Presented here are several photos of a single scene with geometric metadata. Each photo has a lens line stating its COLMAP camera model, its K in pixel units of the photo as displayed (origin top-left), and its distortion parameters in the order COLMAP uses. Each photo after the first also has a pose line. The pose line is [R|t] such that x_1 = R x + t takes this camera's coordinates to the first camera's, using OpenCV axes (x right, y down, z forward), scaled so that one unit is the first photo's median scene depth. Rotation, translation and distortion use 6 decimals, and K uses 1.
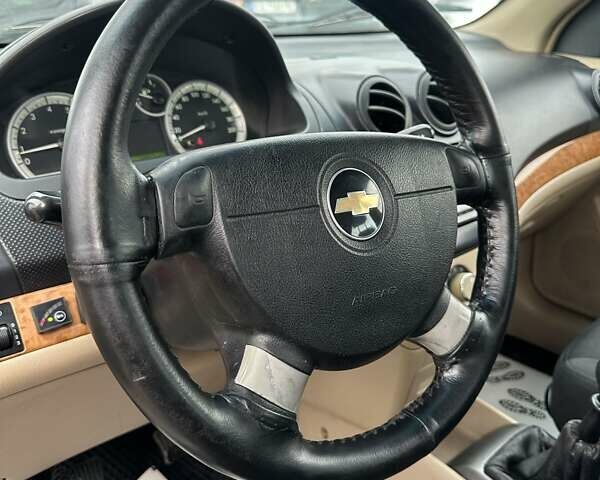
lens RADIAL K [[558.3, 0, 299.4], [0, 558.3, 236.7], [0, 0, 1]] dist [0.058726, 0.000000]
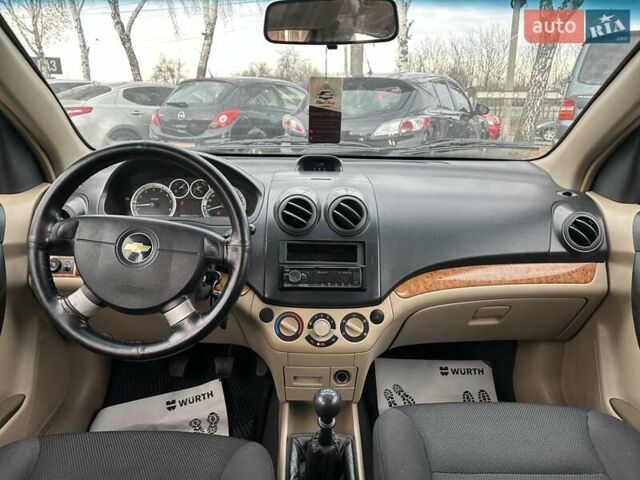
lens RADIAL K [[454.1, 0, 326.8], [0, 454.1, 240.2], [0, 0, 1]] dist [-0.000807, -0.009001]
pose [[0.786823, 0.205455, -0.581978, 1.614673], [-0.252530, 0.967589, 0.000171, -0.254488], [0.563151, 0.146832, 0.813205, -0.138310]]
